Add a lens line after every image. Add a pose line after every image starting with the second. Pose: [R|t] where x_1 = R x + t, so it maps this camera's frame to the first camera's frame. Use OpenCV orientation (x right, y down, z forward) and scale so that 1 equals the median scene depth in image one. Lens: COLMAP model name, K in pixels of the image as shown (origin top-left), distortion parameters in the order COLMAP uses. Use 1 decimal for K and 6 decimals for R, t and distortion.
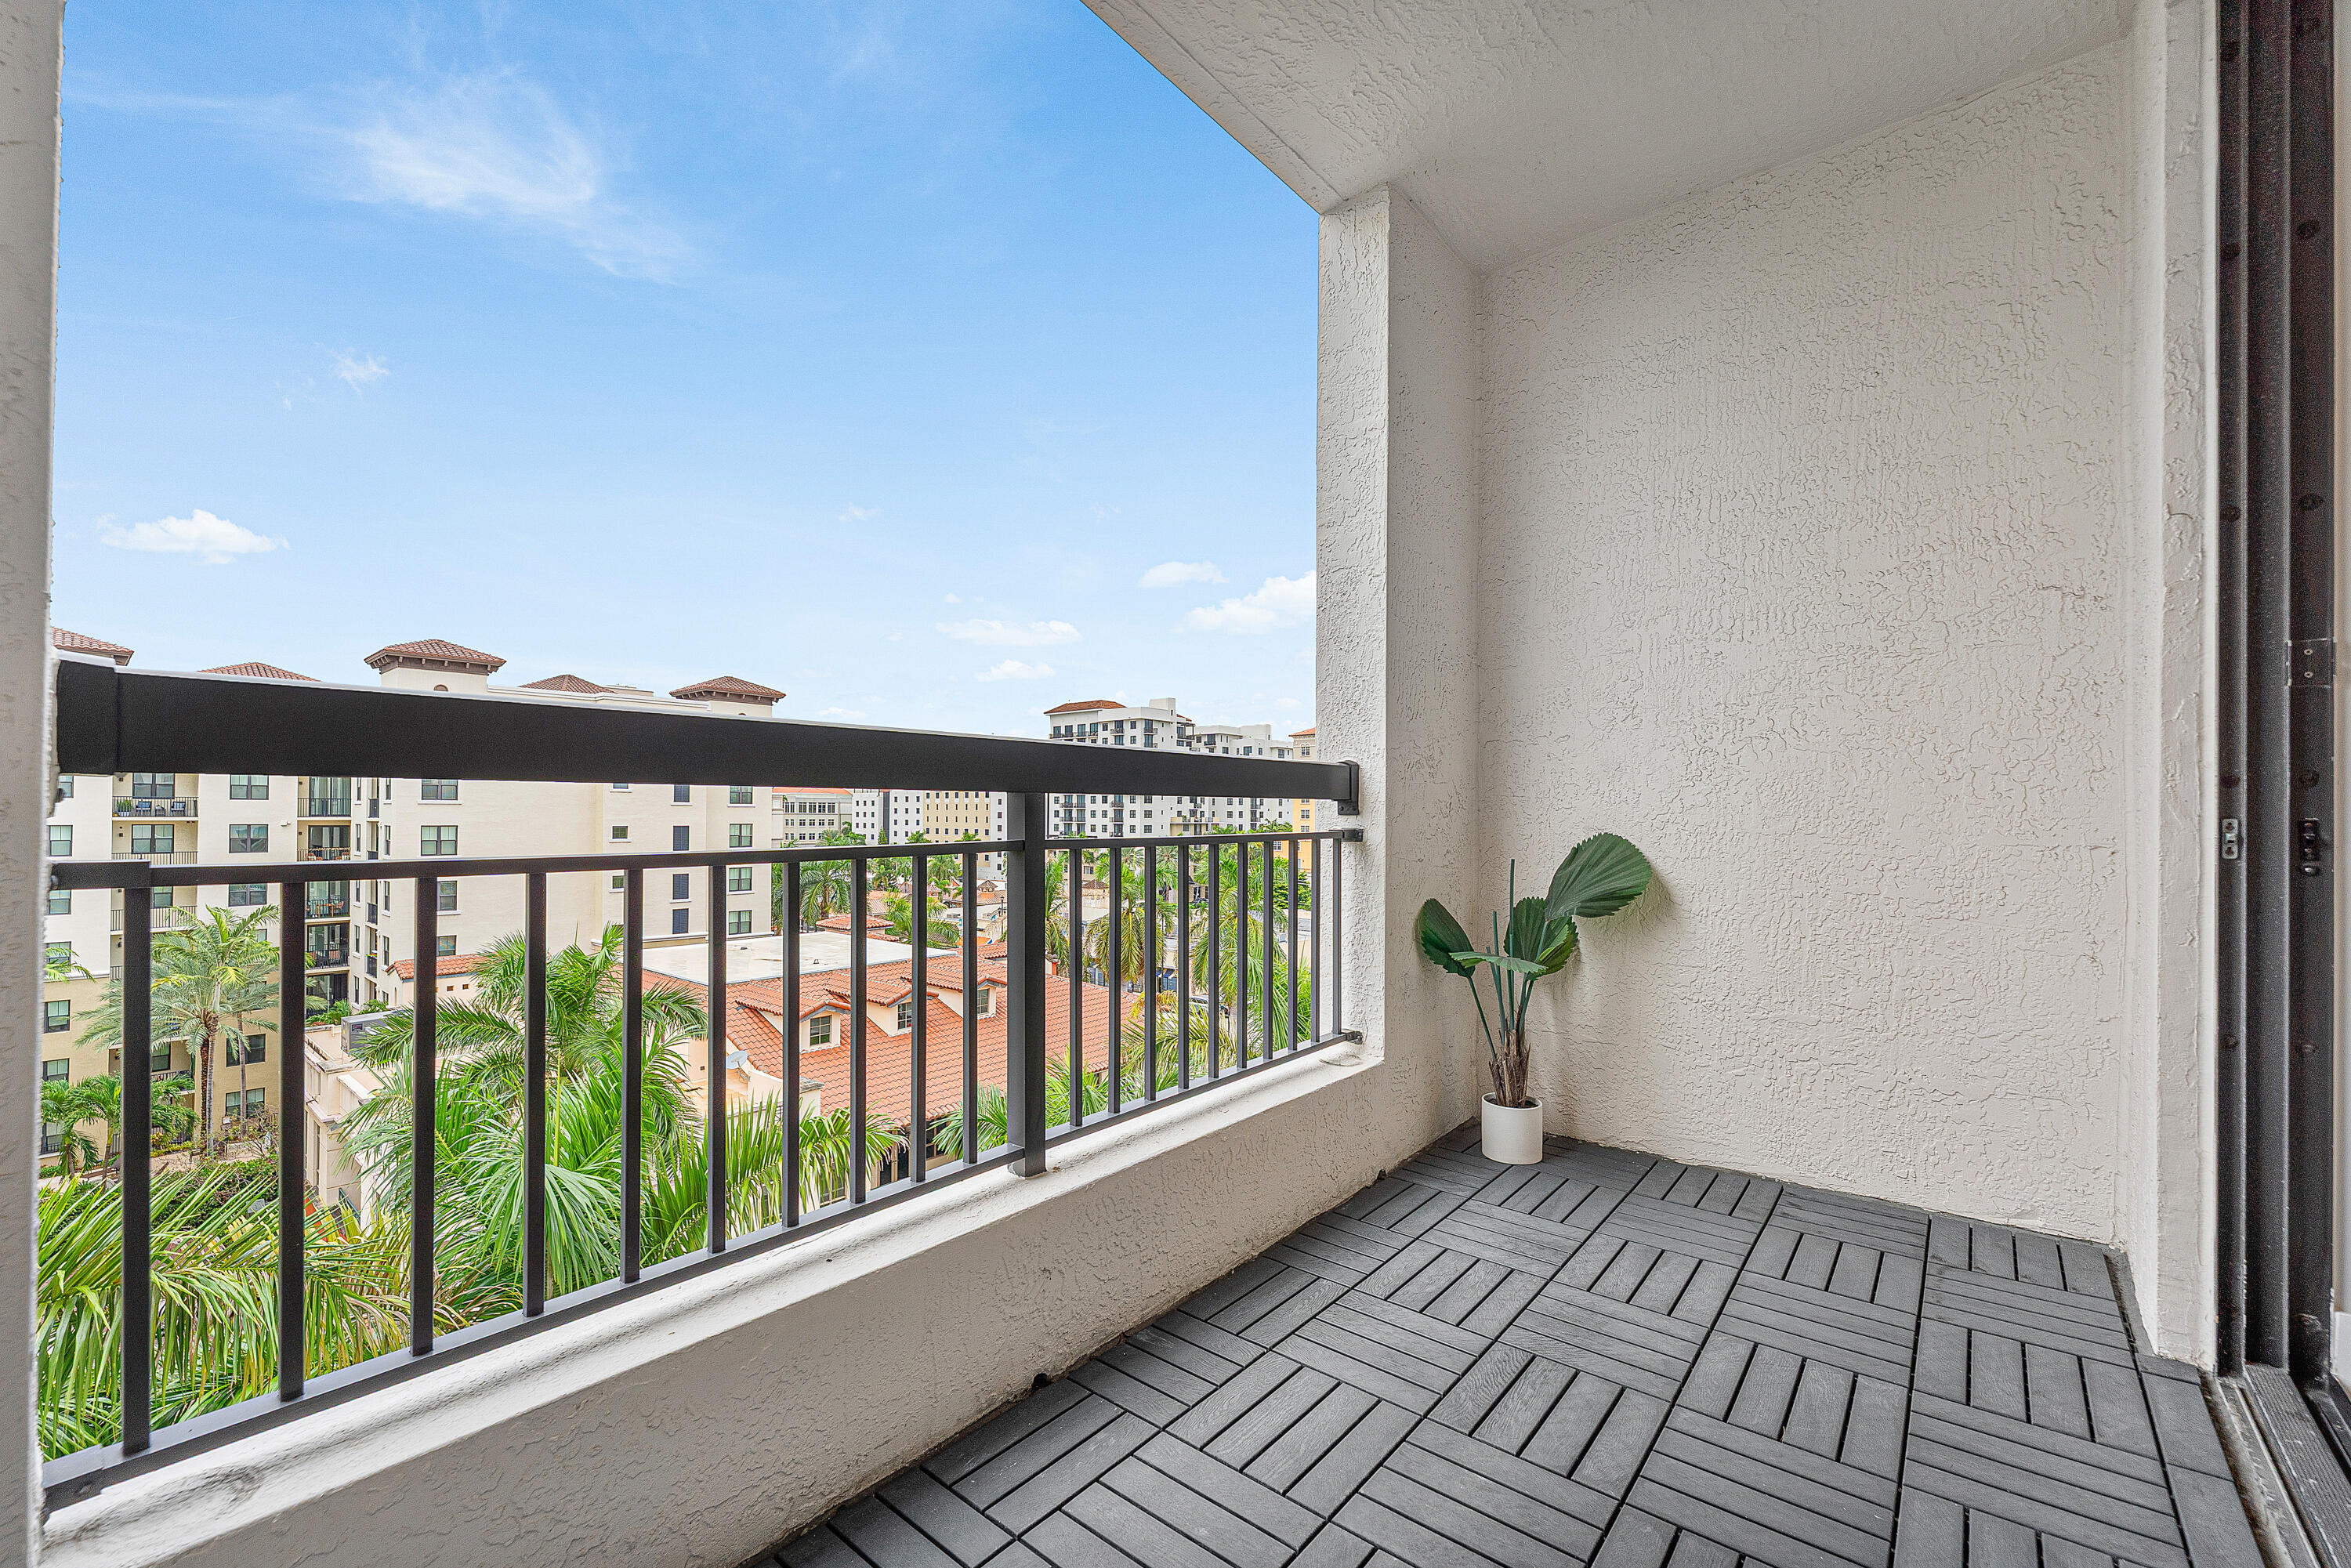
lens RADIAL K [[962.5, 0, 1170.6], [0, 962.5, 800.0], [0, 0, 1]] dist [-0.000844, -0.000226]
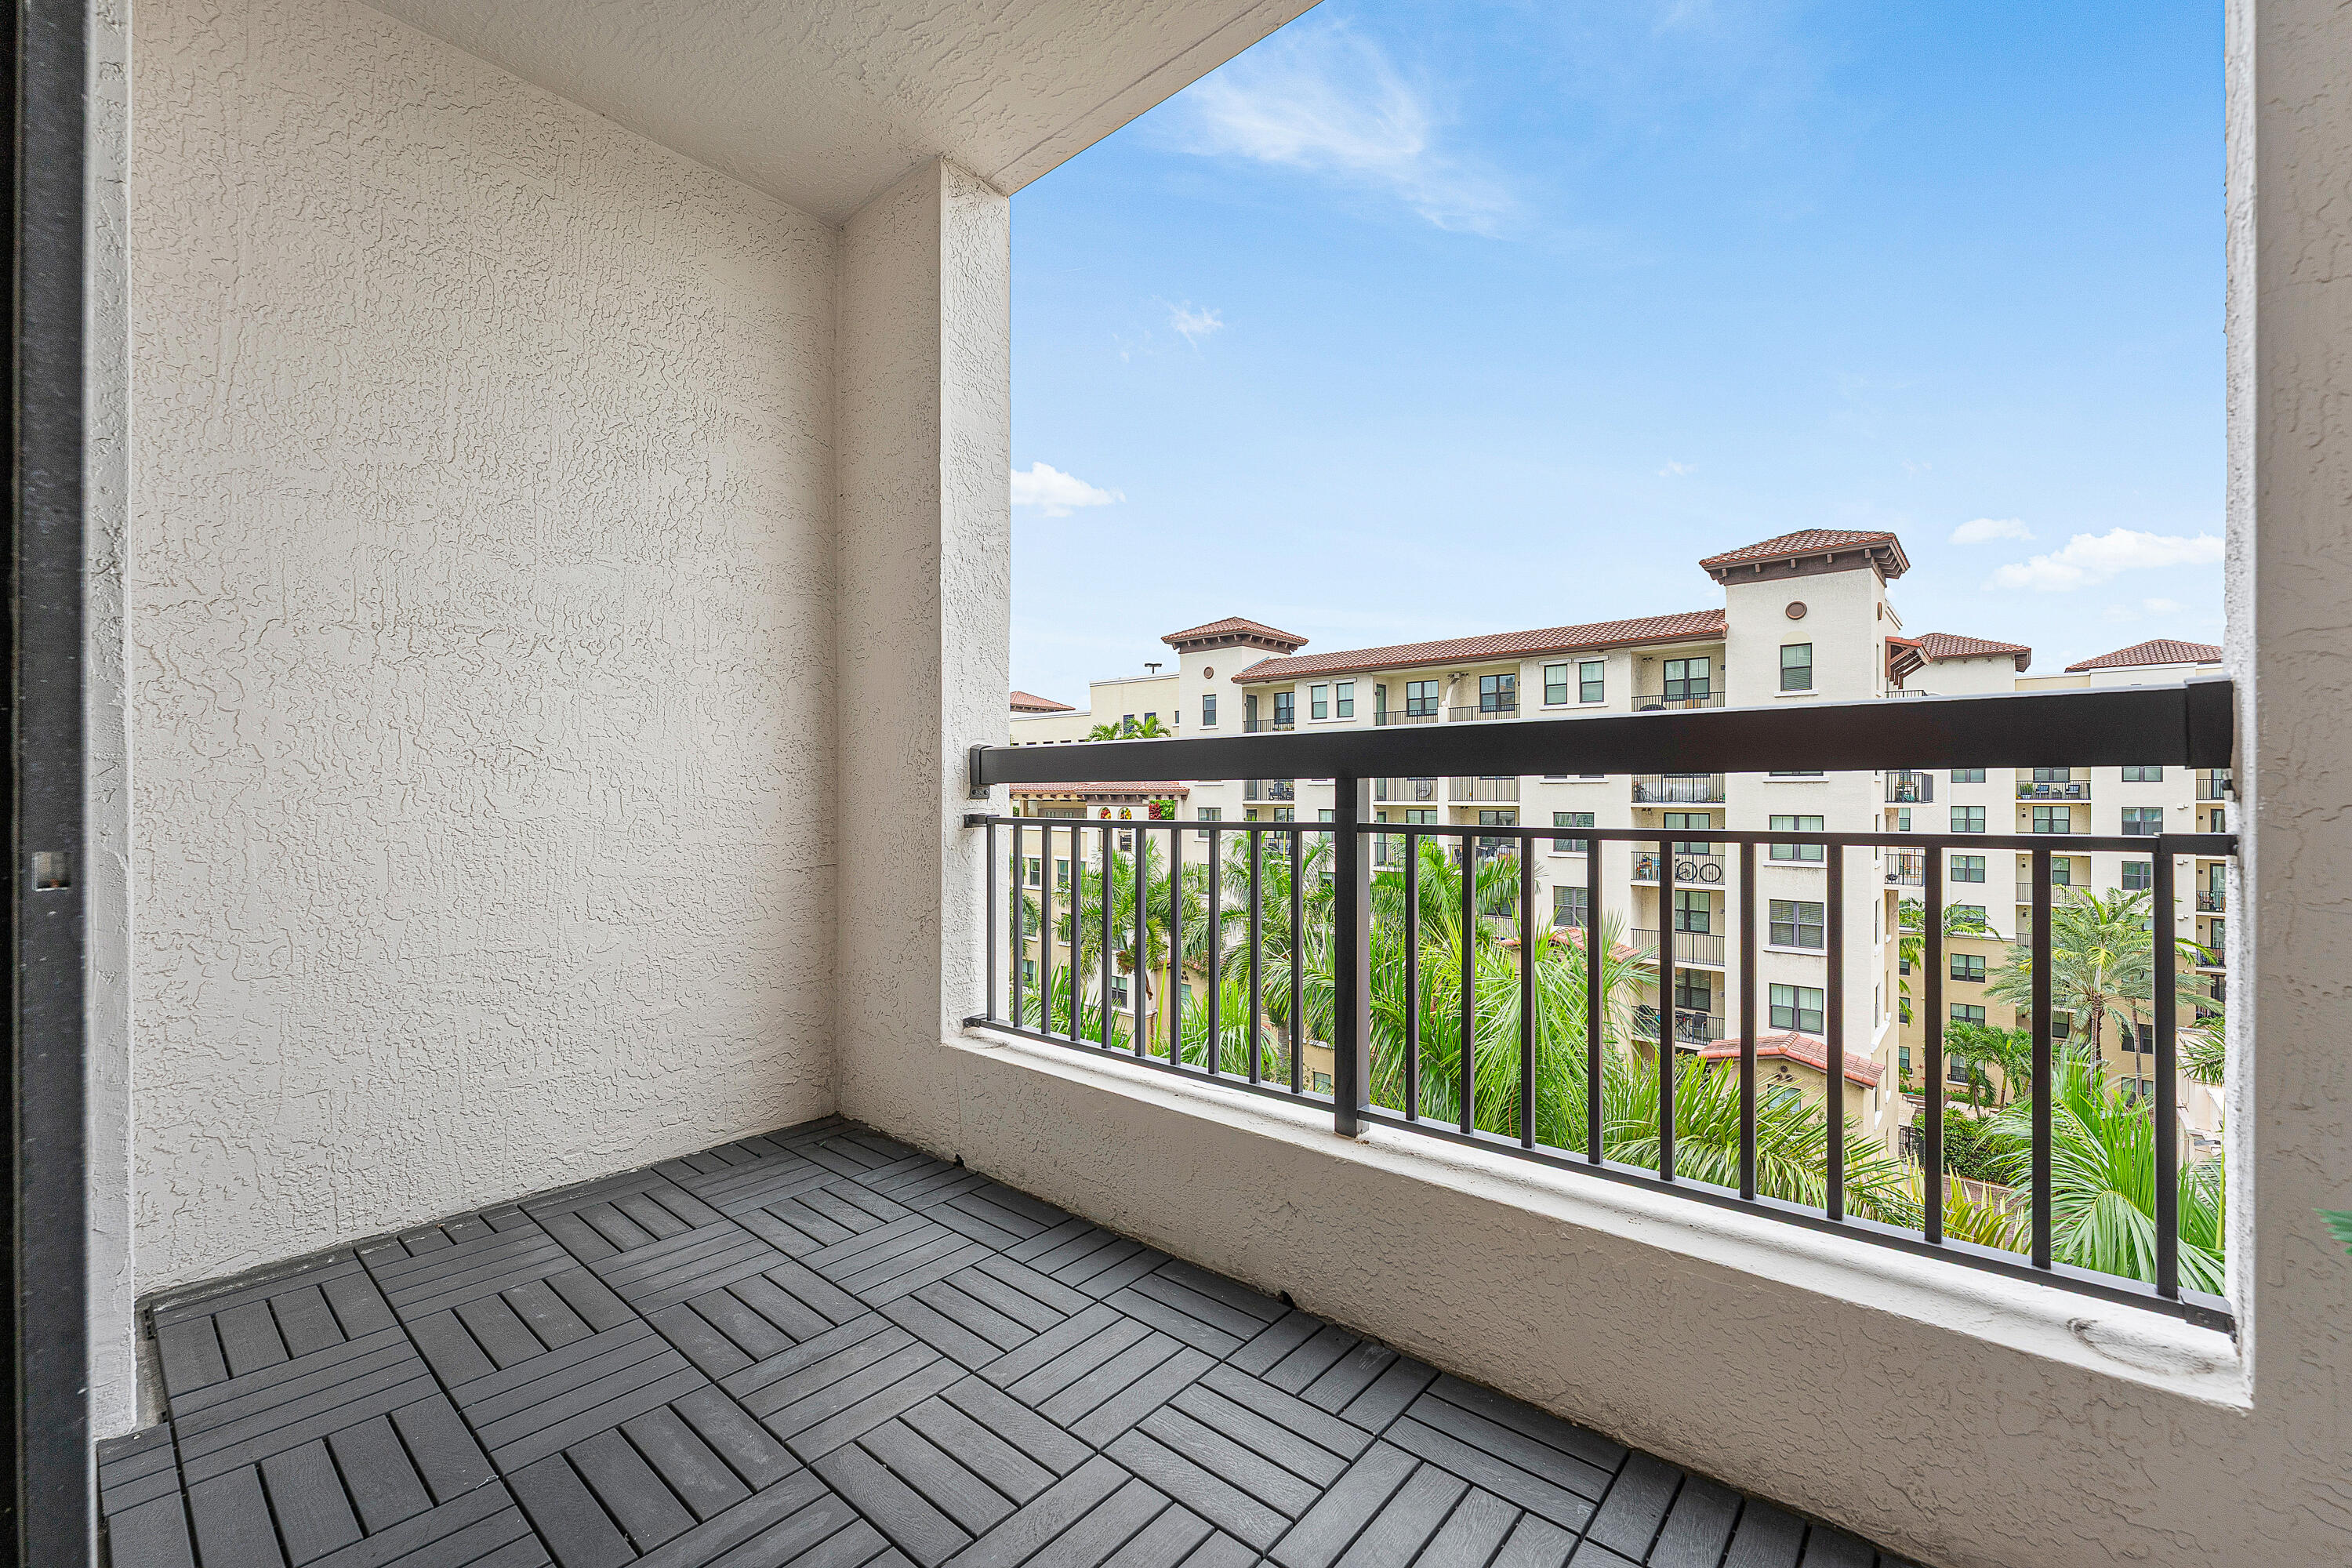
lens RADIAL K [[962.9, 0, 1171.5], [0, 962.9, 795.4], [0, 0, 1]] dist [-0.000844, -0.000226]
pose [[-0.007478, -0.000789, -0.999972, 0.613695], [0.013514, 0.999908, -0.000890, 0.007628], [0.999881, -0.013520, -0.007466, 0.544606]]
